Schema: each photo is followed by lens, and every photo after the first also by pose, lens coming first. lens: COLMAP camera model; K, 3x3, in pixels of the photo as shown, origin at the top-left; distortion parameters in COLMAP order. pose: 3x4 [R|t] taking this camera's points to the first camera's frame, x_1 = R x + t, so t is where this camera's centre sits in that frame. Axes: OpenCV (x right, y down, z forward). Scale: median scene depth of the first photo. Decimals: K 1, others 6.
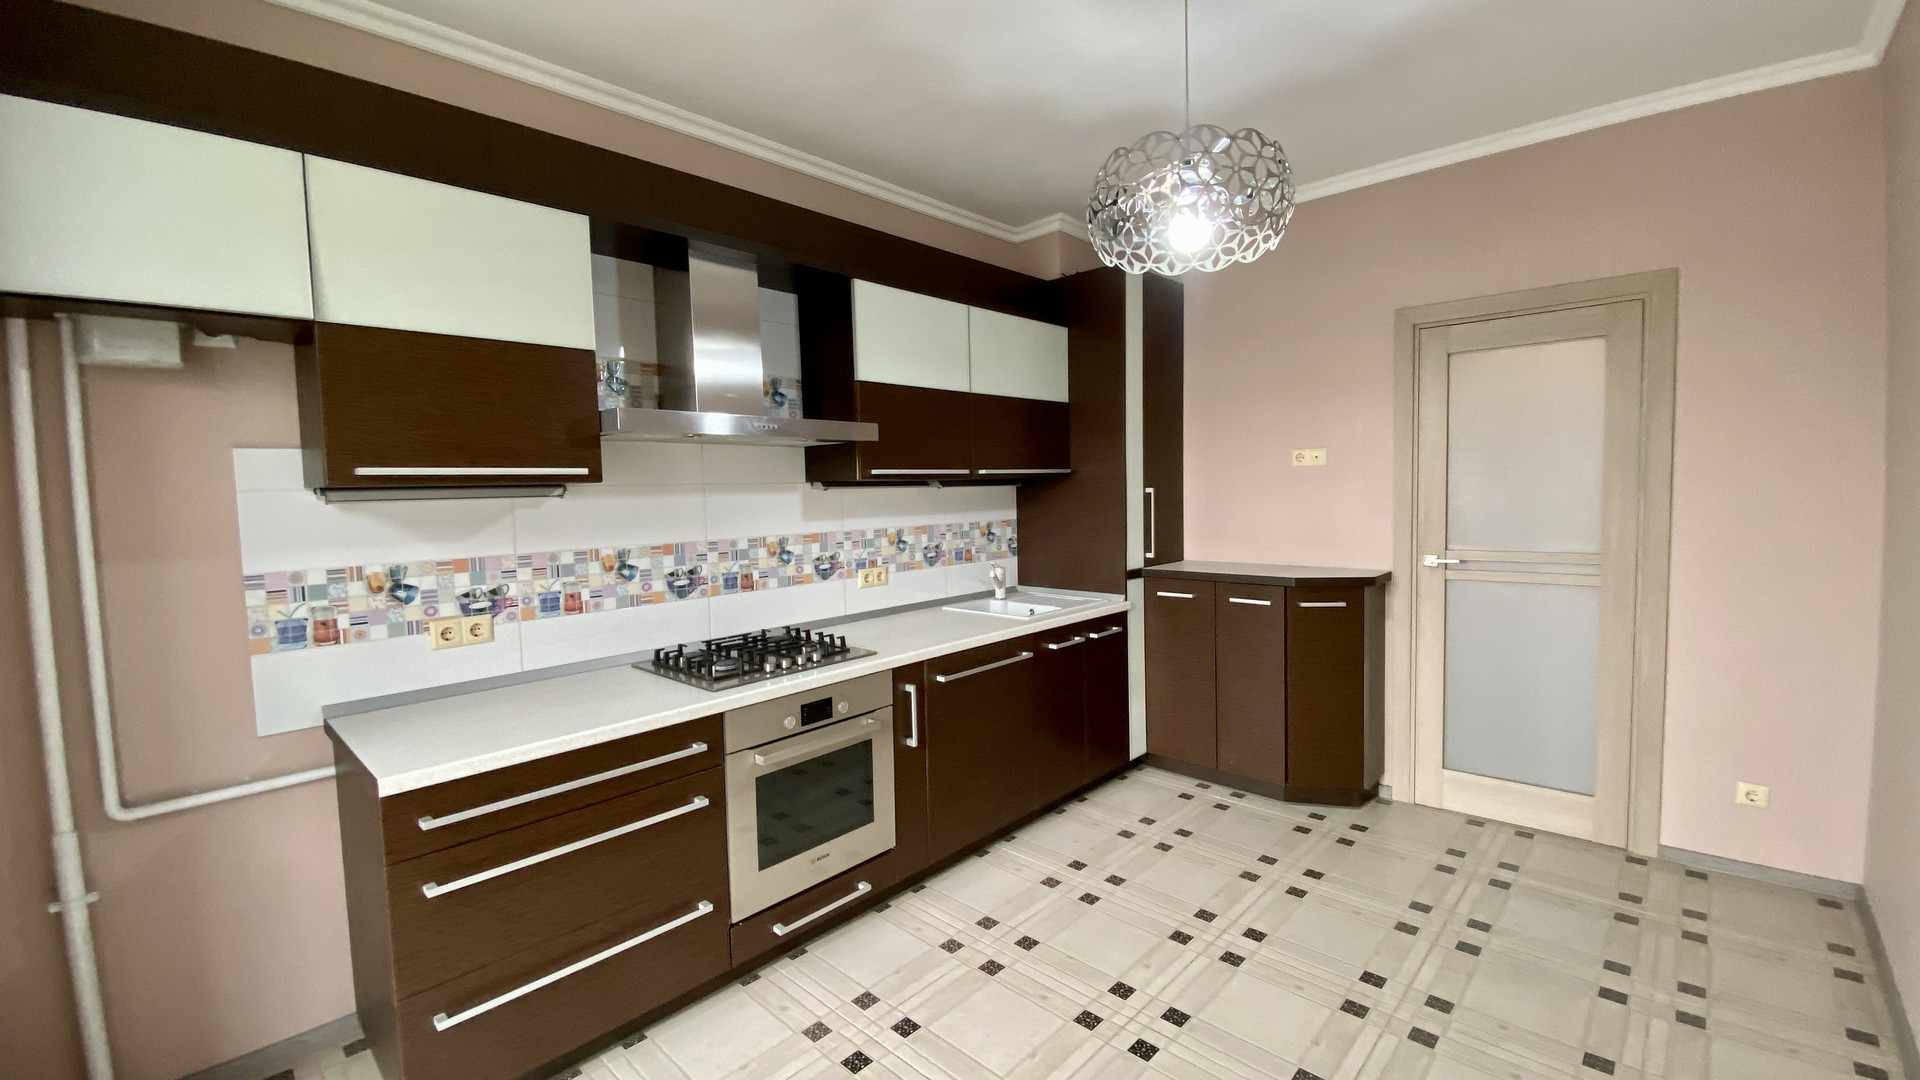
lens RADIAL K [[768.2, 0, 970.4], [0, 768.2, 534.1], [0, 0, 1]] dist [0.021561, -0.021104]
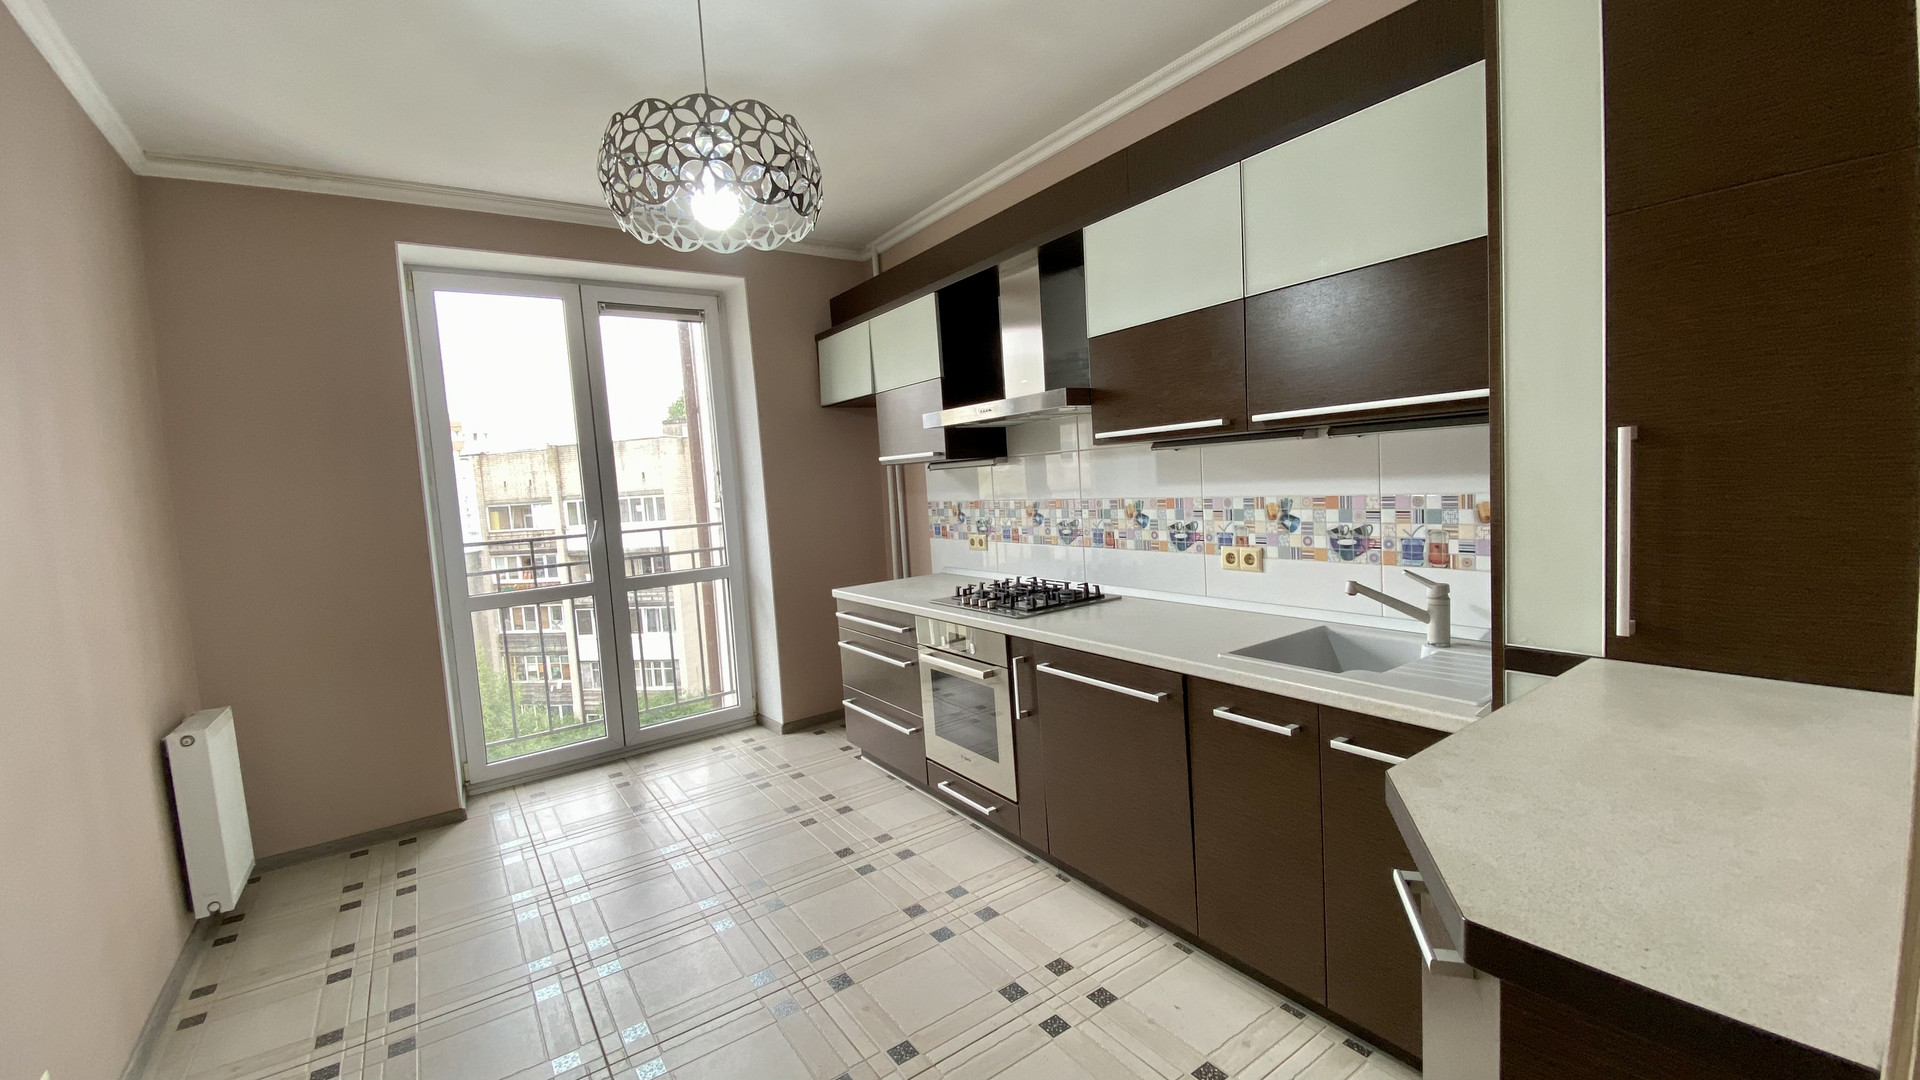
lens RADIAL K [[768.2, 0, 970.7], [0, 768.2, 543.7], [0, 0, 1]] dist [0.021561, -0.021104]
pose [[-0.194999, 0.124910, -0.972817, 0.795256], [0.007098, 0.992011, 0.125952, -0.069061], [0.980778, 0.017656, -0.194328, 1.011960]]
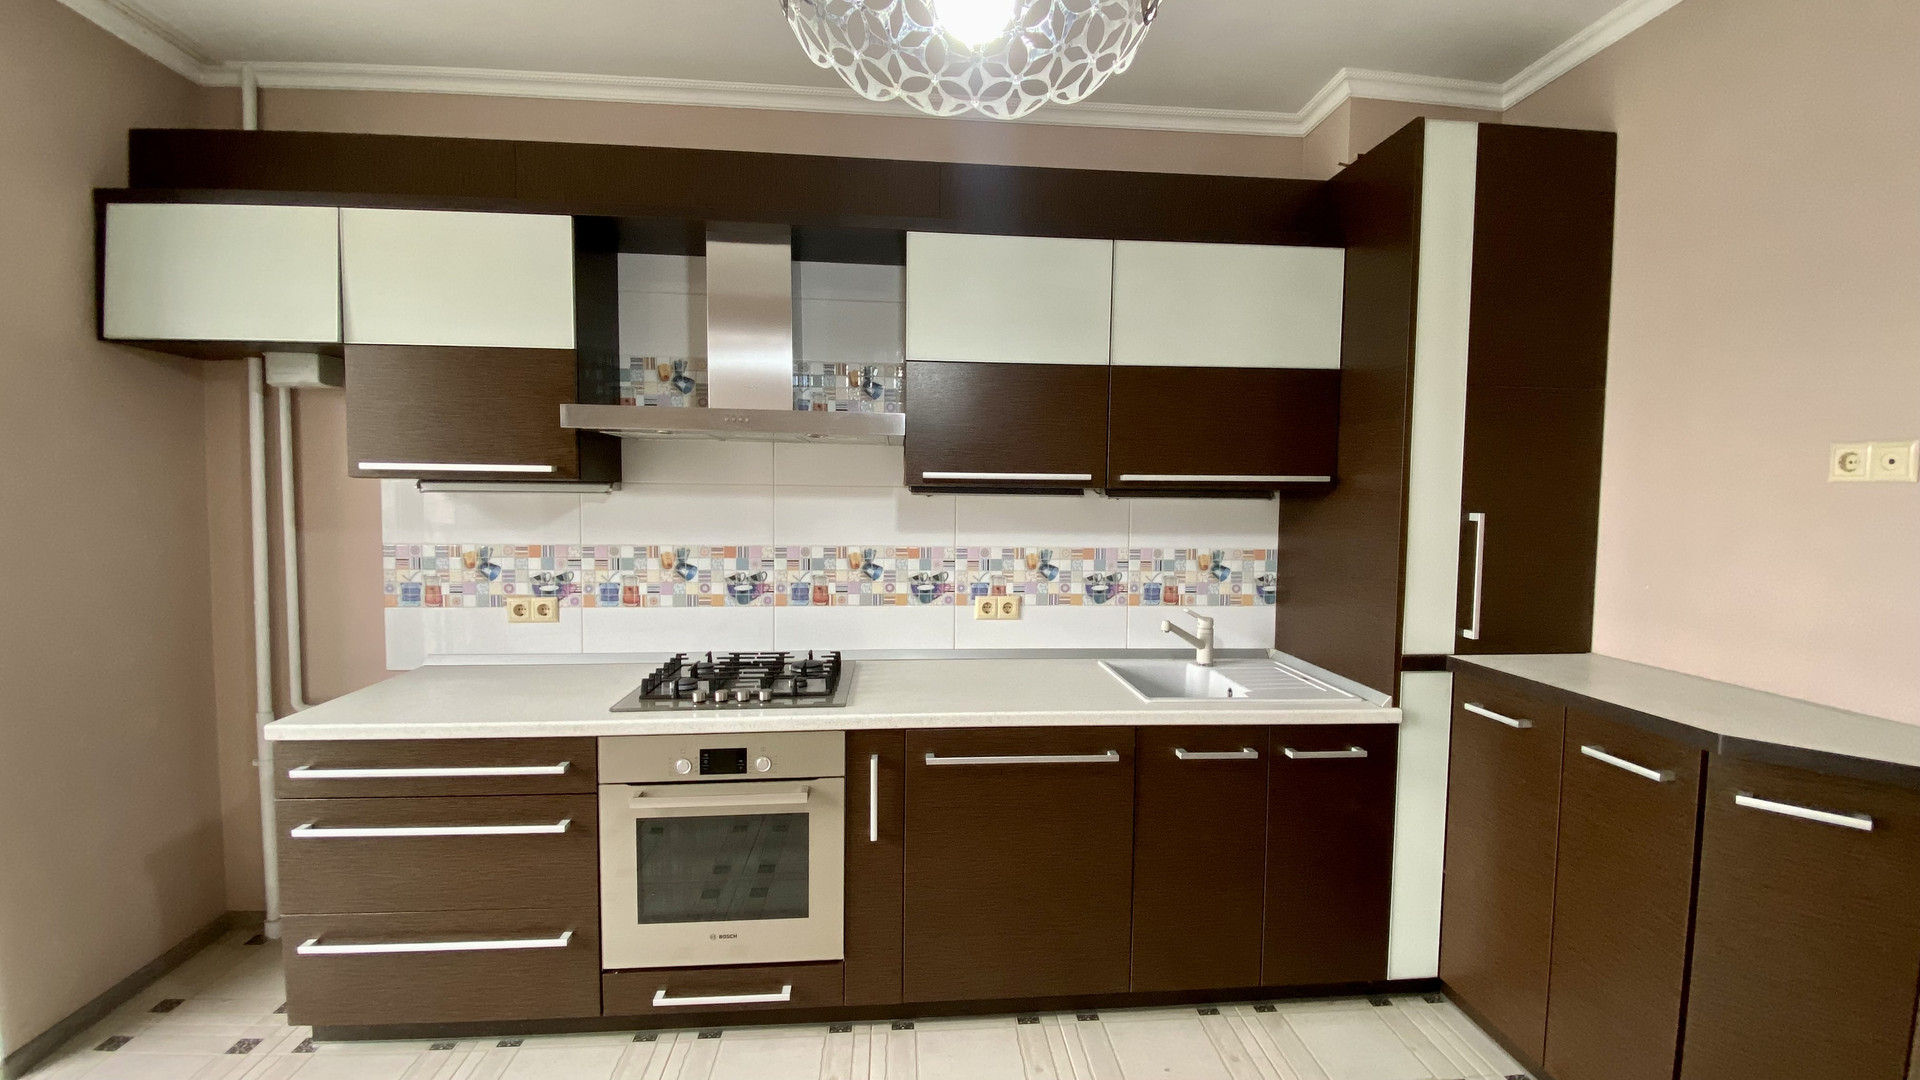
lens RADIAL K [[768.2, 0, 966.2], [0, 768.2, 536.9], [0, 0, 1]] dist [0.021561, -0.021104]
pose [[0.747307, 0.070311, -0.660748, 0.425016], [-0.070062, 0.997181, 0.026870, -0.041779], [0.660775, 0.026213, 0.750126, 0.434758]]
